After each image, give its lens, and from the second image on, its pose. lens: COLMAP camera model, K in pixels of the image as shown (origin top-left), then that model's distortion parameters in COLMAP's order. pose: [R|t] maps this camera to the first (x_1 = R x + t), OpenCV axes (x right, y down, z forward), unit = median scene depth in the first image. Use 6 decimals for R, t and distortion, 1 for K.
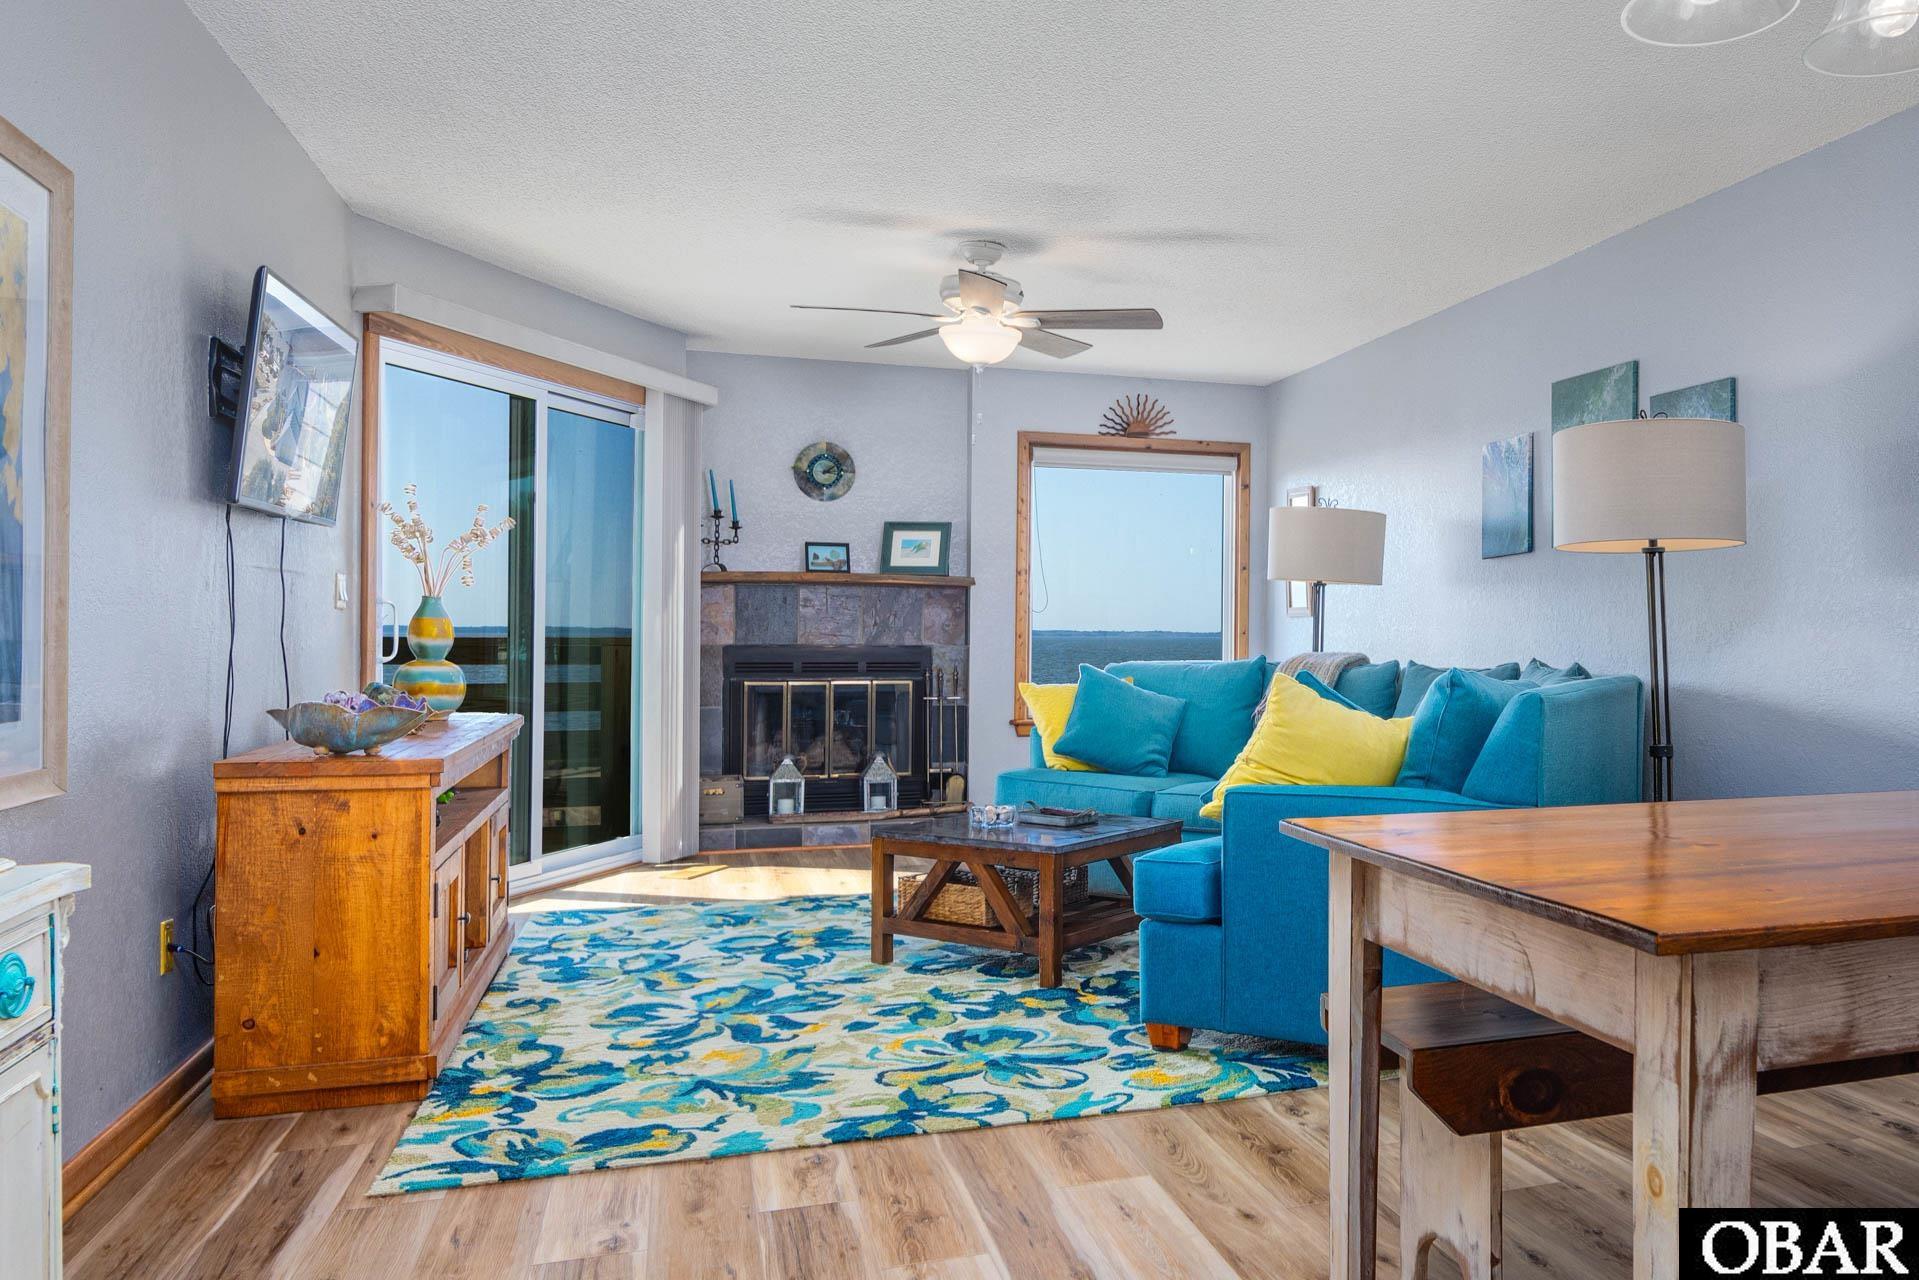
lens RADIAL K [[1462.0, 0, 1238.5], [0, 1462.0, 633.9], [0, 0, 1]] dist [0.012735, -0.008400]
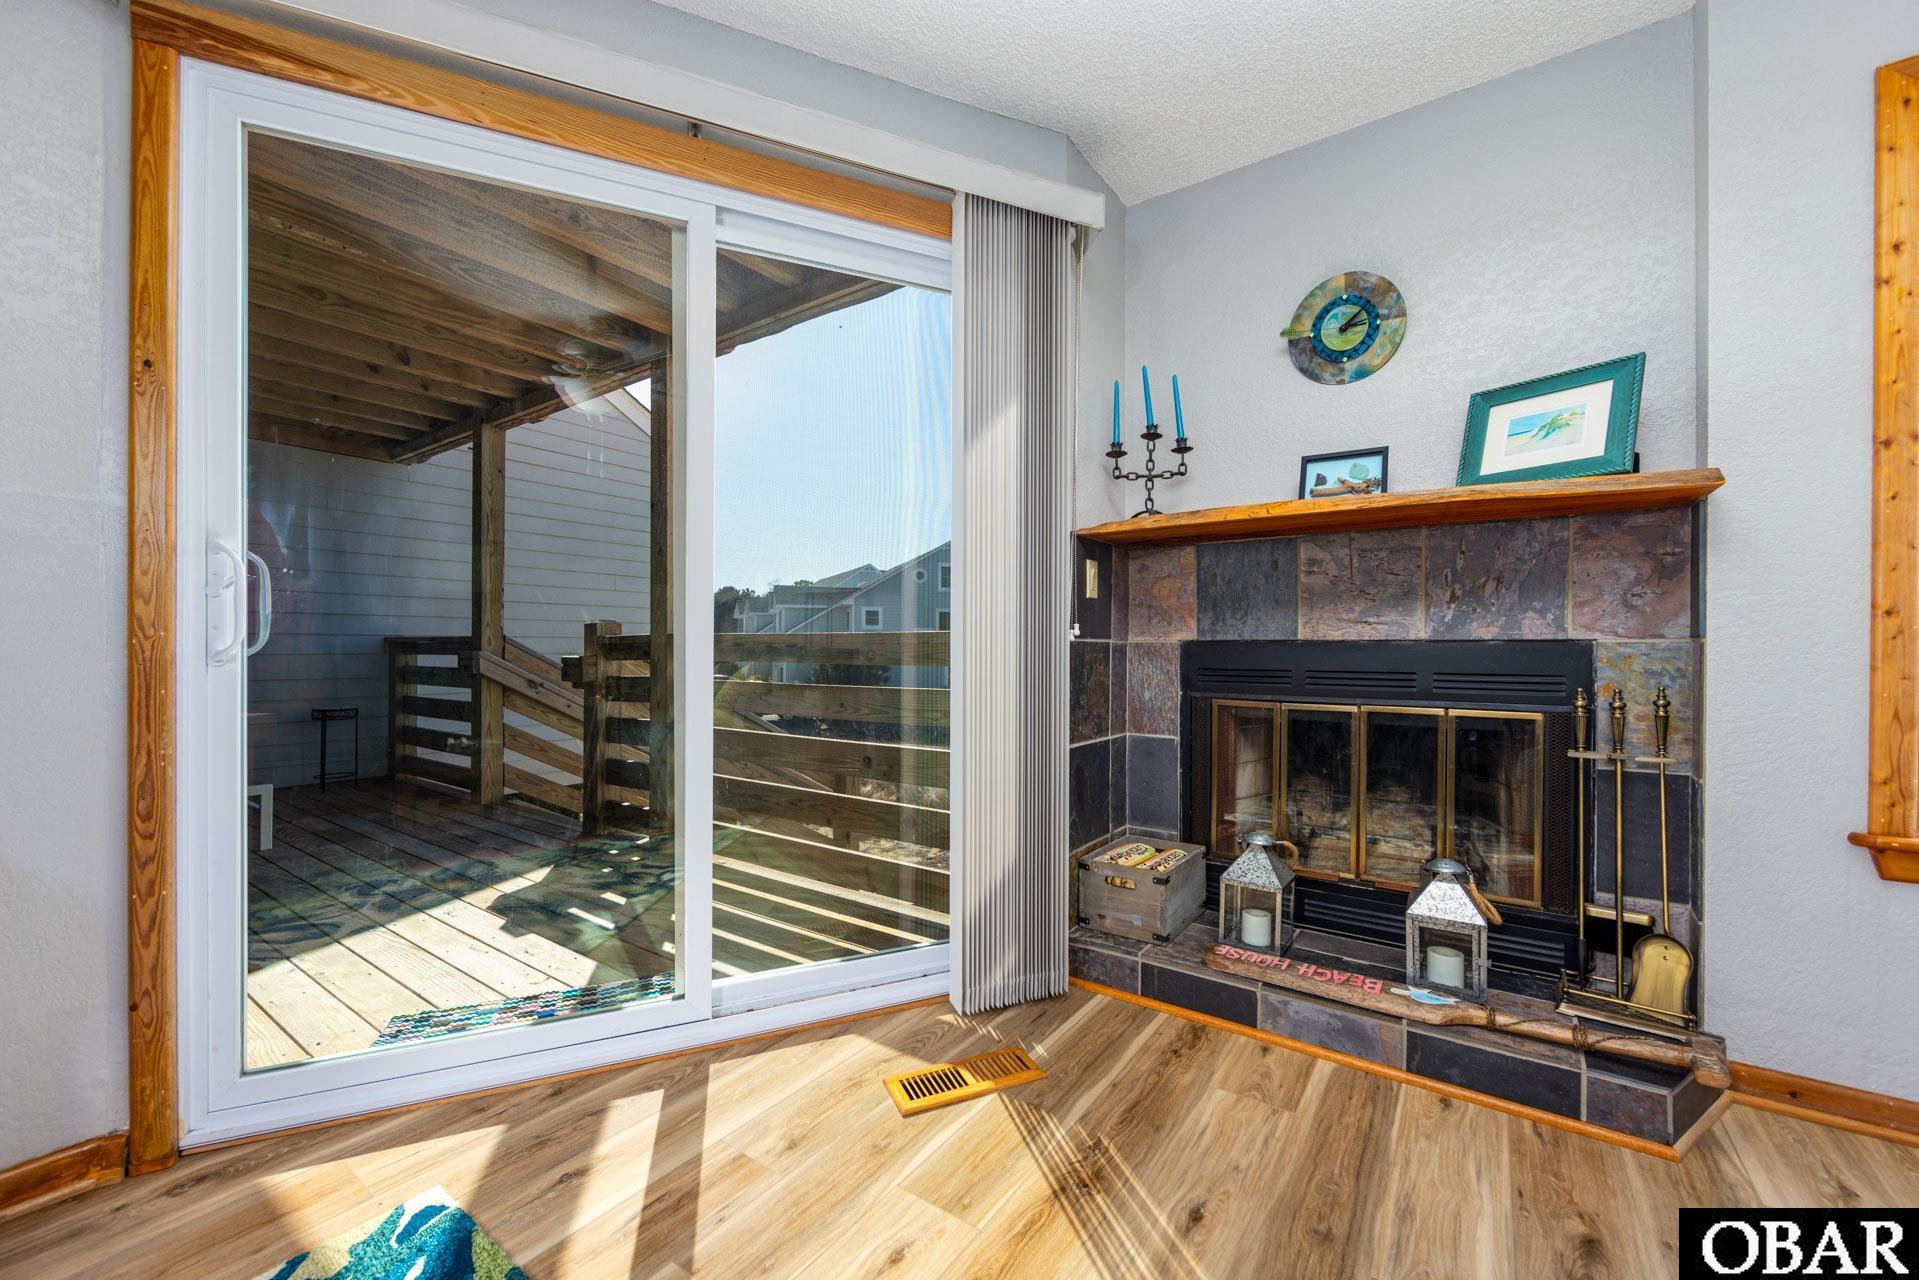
lens RADIAL K [[761.3, 0, 954.9], [0, 761.3, 645.2], [0, 0, 1]] dist [-0.000720, 0.000546]
pose [[0.567938, -0.004307, -0.823060, -0.165768], [0.002119, 0.999991, -0.003771, 0.013214], [0.823068, 0.000398, 0.567942, 0.916627]]
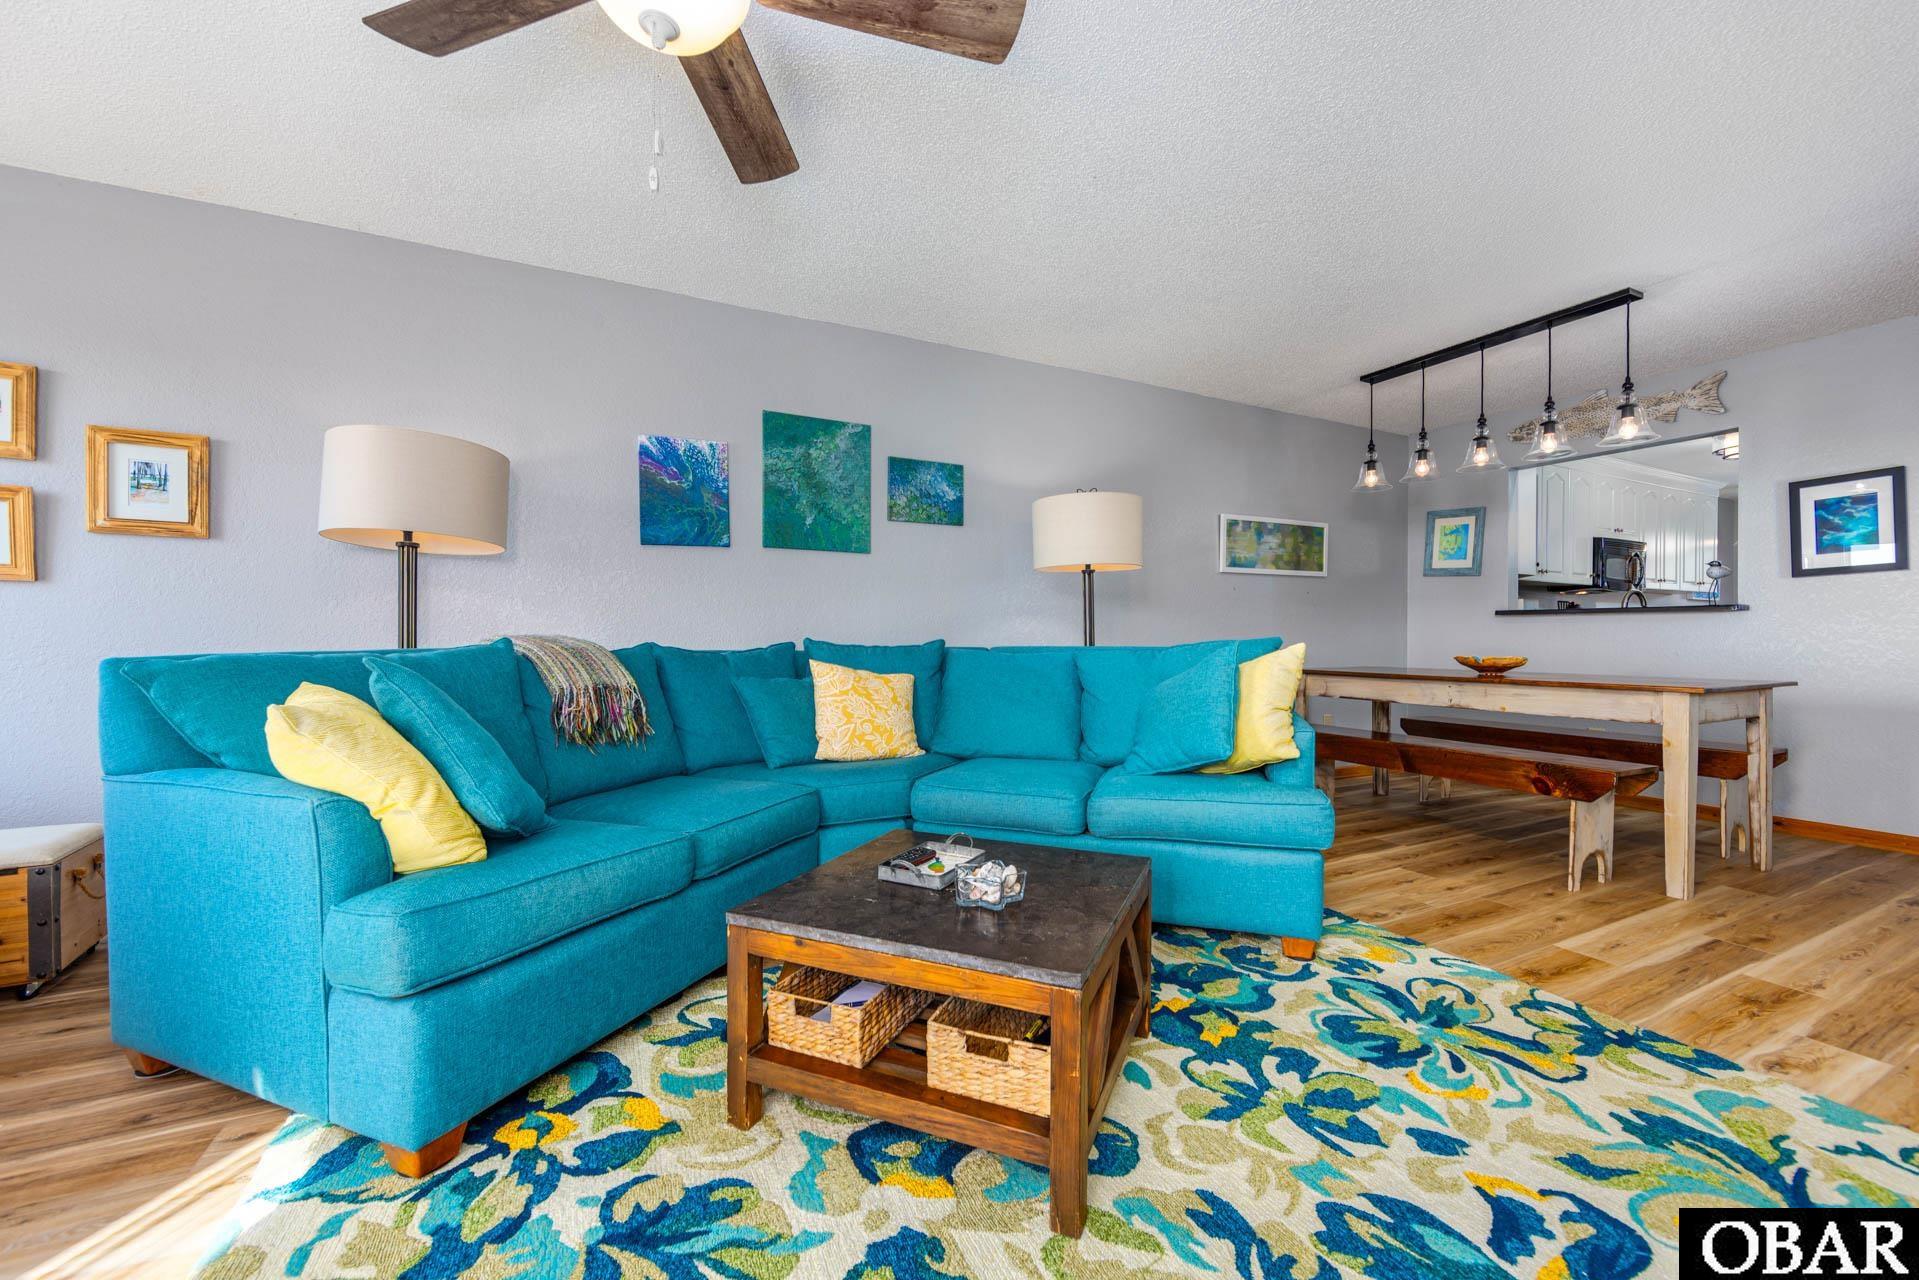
lens RADIAL K [[757.6, 0, 960.2], [0, 757.6, 647.1], [0, 0, 1]] dist [-0.005986, 0.000906]
pose [[-0.108195, -0.015185, 0.994014, -0.392178], [-0.001873, 0.999885, 0.015071, 0.012638], [-0.994128, -0.000231, -0.108211, 0.835210]]
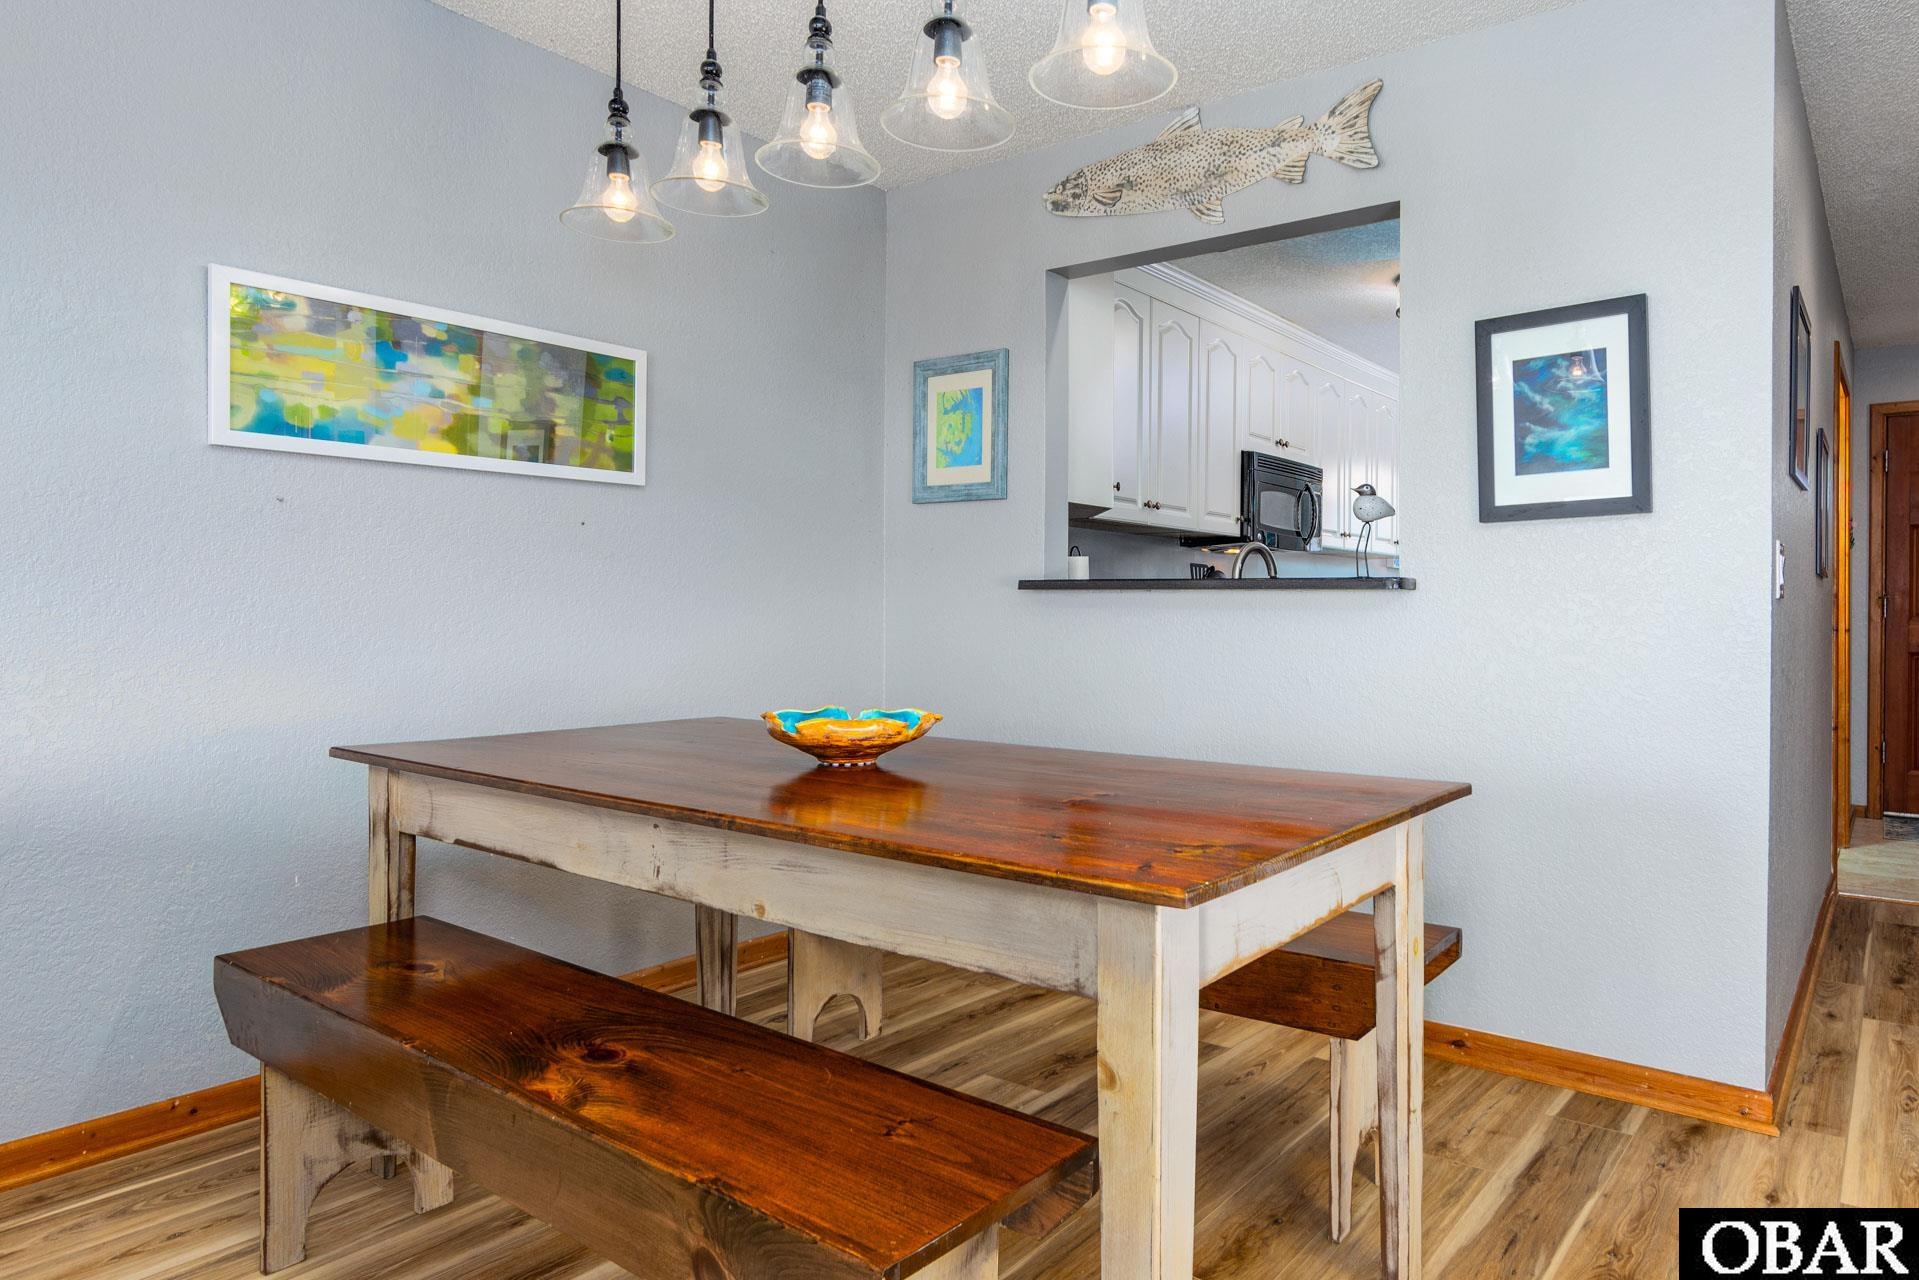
lens RADIAL K [[1166.9, 0, 1111.3], [0, 1166.9, 622.0], [0, 0, 1]] dist [-0.004117, -0.000783]
pose [[-0.571172, -0.014397, 0.820704, -0.135260], [-0.009919, 0.999894, 0.010638, -0.001459], [-0.820771, -0.002064, -0.571254, 0.456971]]
